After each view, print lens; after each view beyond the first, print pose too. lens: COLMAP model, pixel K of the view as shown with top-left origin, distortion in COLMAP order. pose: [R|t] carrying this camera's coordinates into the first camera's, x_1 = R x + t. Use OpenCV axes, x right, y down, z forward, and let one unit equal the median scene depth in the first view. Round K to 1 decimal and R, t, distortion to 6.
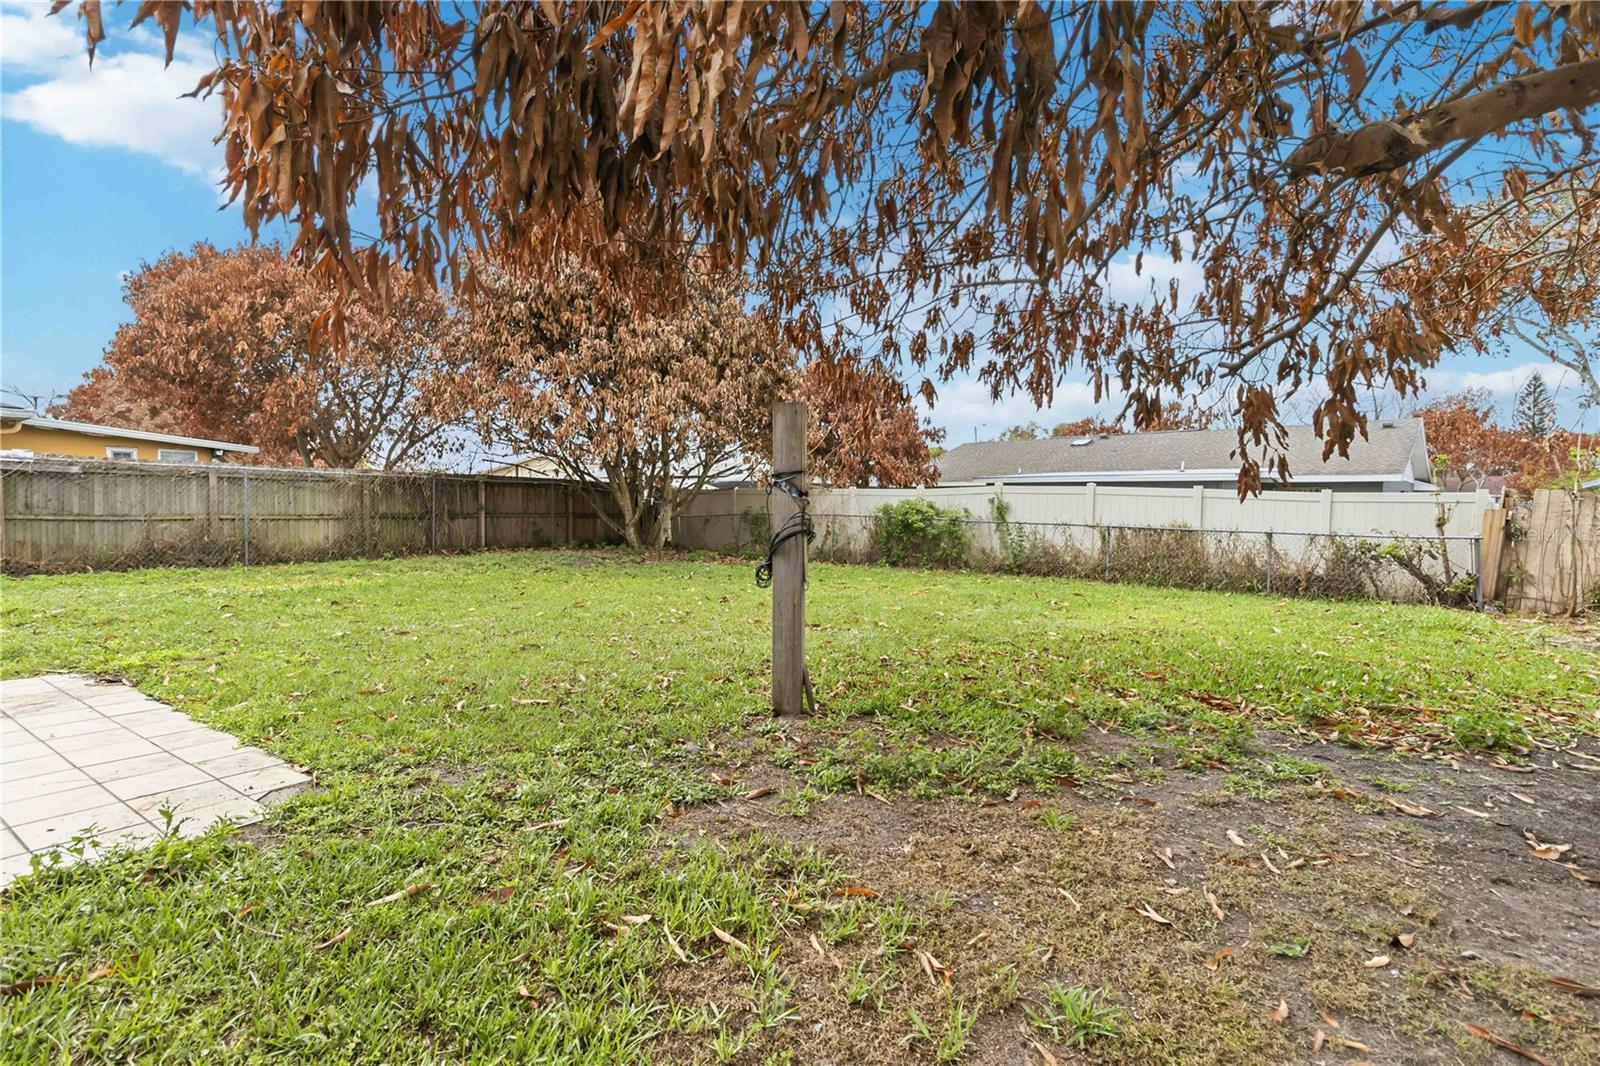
lens RADIAL K [[728.4, 0, 801.4], [0, 728.4, 529.3], [0, 0, 1]] dist [-0.000443, -0.000047]
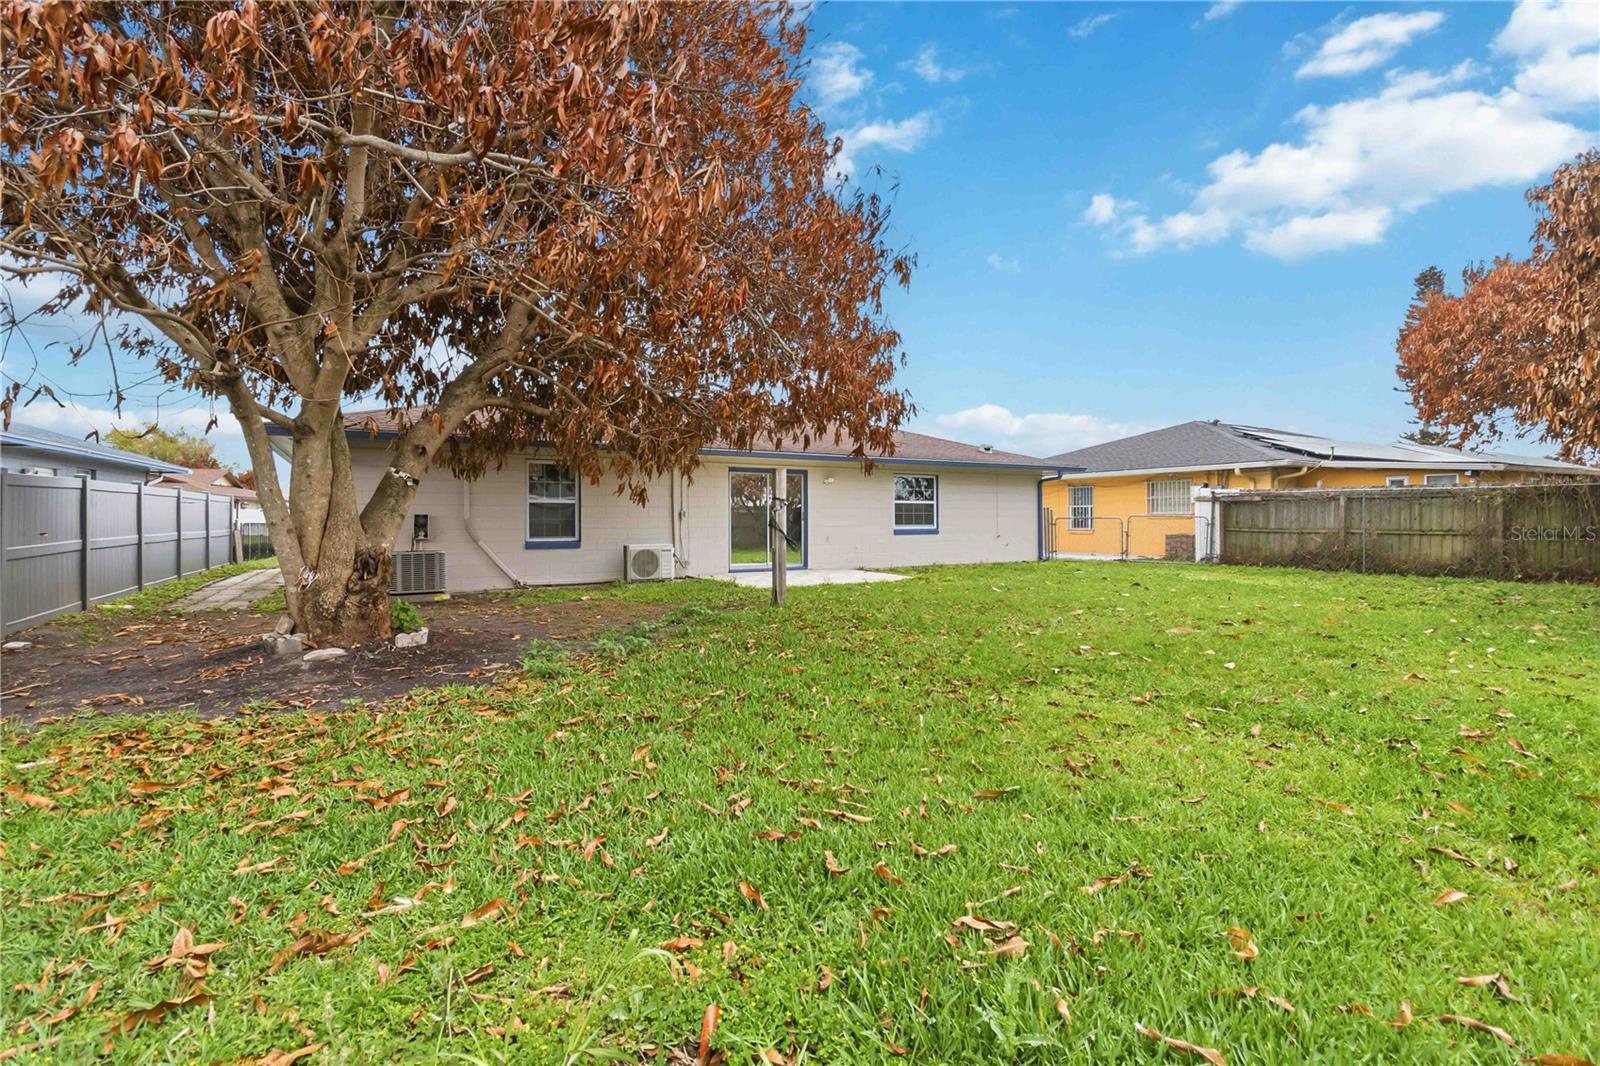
lens RADIAL K [[783.2, 0, 798.0], [0, 783.2, 529.5], [0, 0, 1]] dist [0.002361, -0.000589]
pose [[-0.487926, -0.002278, -0.872882, 0.753940], [-0.033894, 0.999292, 0.016338, -0.008974], [0.872227, 0.037557, -0.487658, 0.778619]]
